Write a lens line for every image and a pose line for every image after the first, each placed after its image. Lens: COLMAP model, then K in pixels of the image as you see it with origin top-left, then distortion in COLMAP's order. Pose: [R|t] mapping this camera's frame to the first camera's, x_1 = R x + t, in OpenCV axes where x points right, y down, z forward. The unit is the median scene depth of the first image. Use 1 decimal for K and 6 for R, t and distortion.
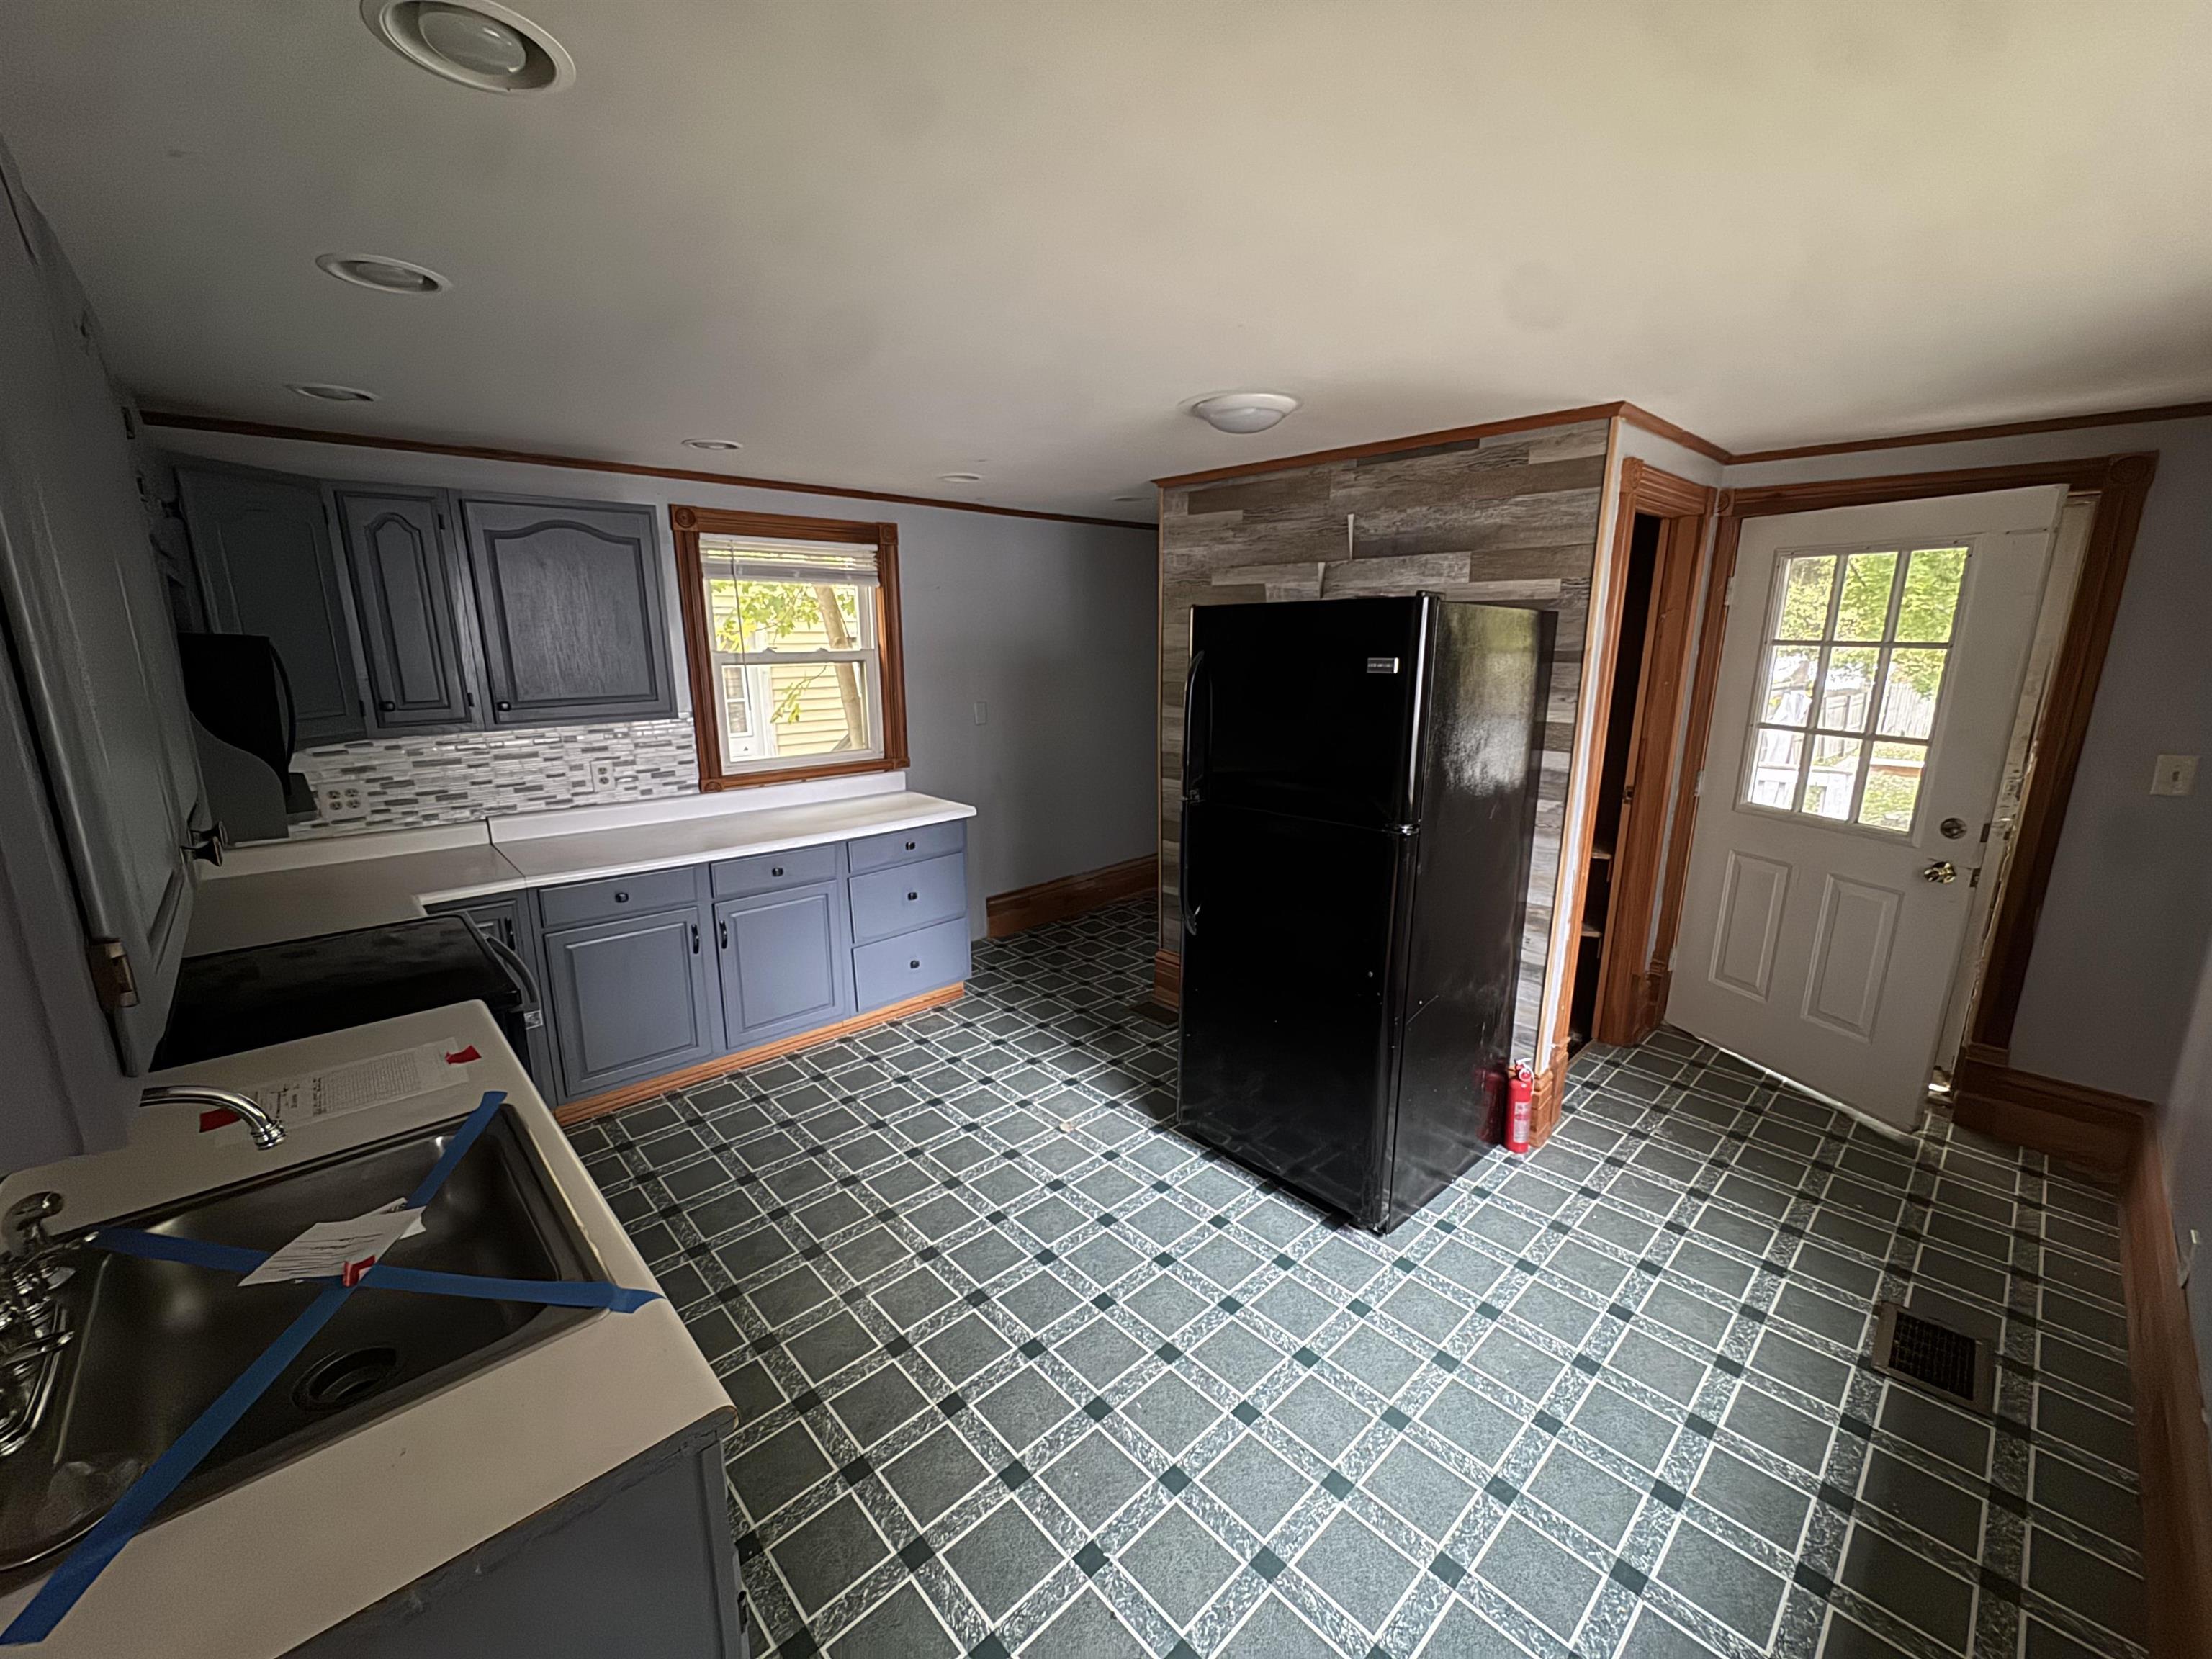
lens RADIAL K [[883.1, 0, 1127.2], [0, 883.1, 830.5], [0, 0, 1]] dist [-0.005097, 0.000738]
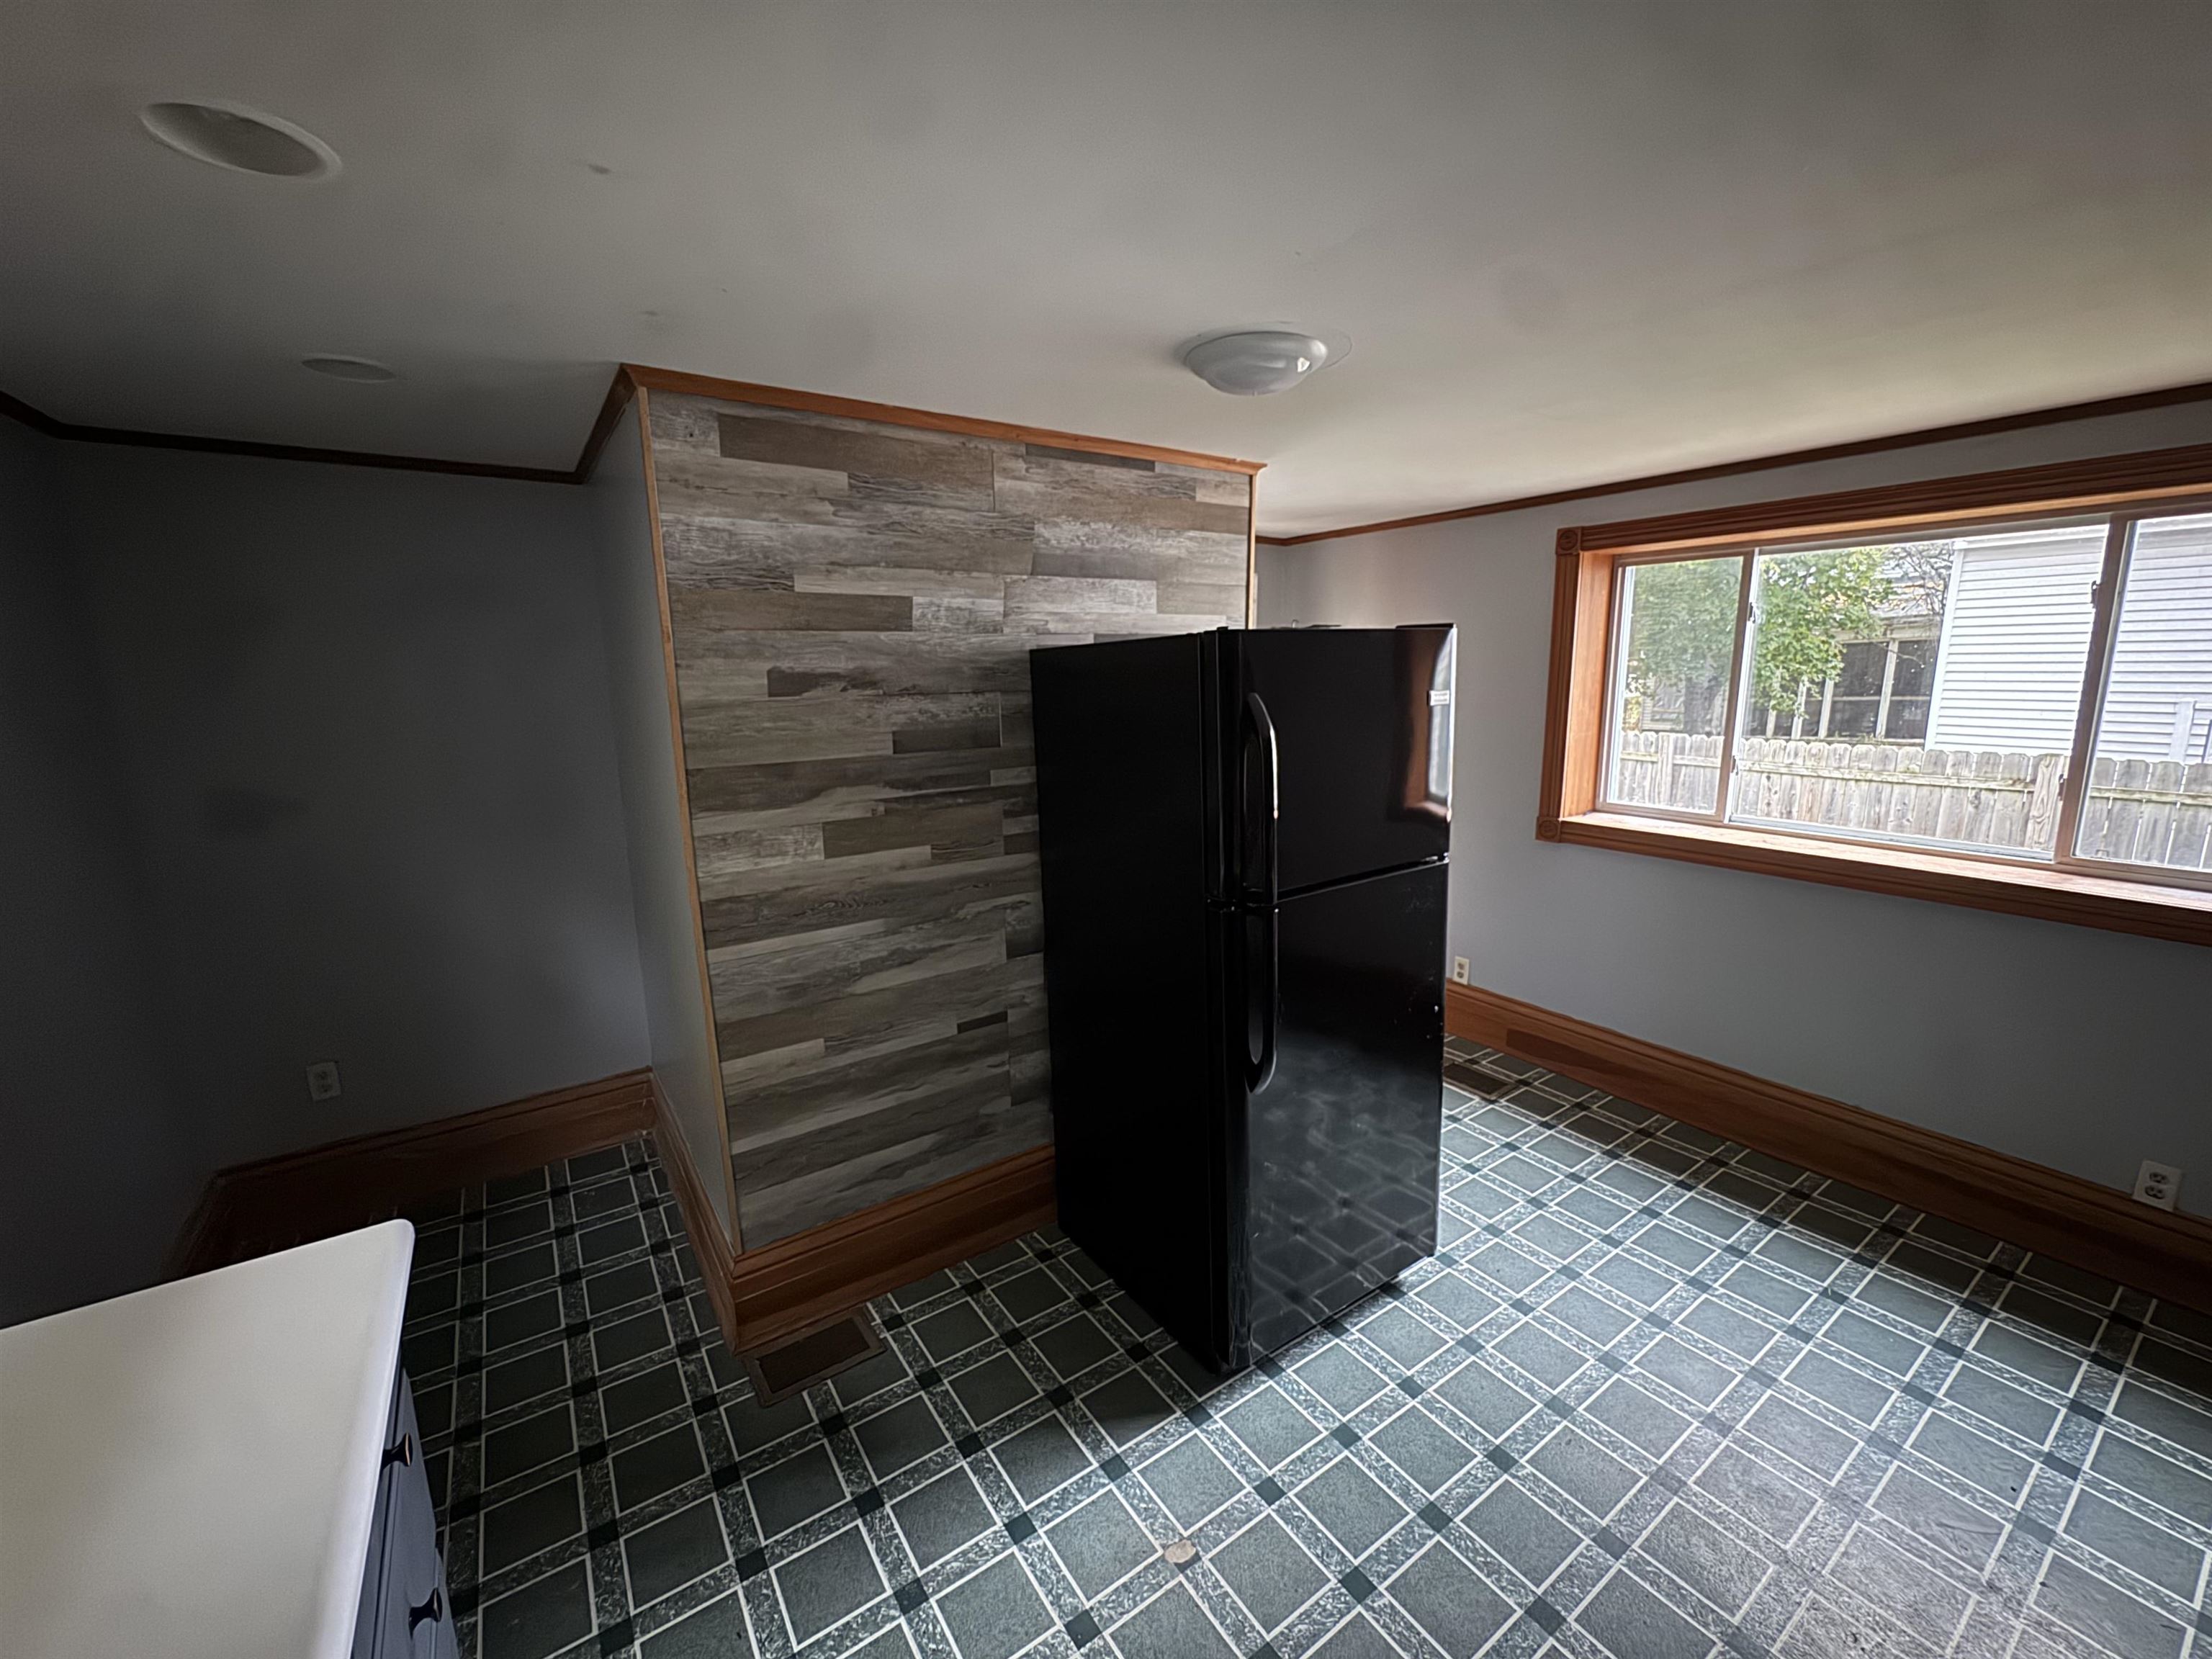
lens RADIAL K [[883.1, 0, 1105.0], [0, 883.1, 838.2], [0, 0, 1]] dist [-0.005097, 0.000738]
pose [[0.168575, -0.191237, 0.966960, -0.530700], [0.228725, 0.961812, 0.150344, -0.191624], [-0.958784, 0.195823, 0.205878, 0.841755]]
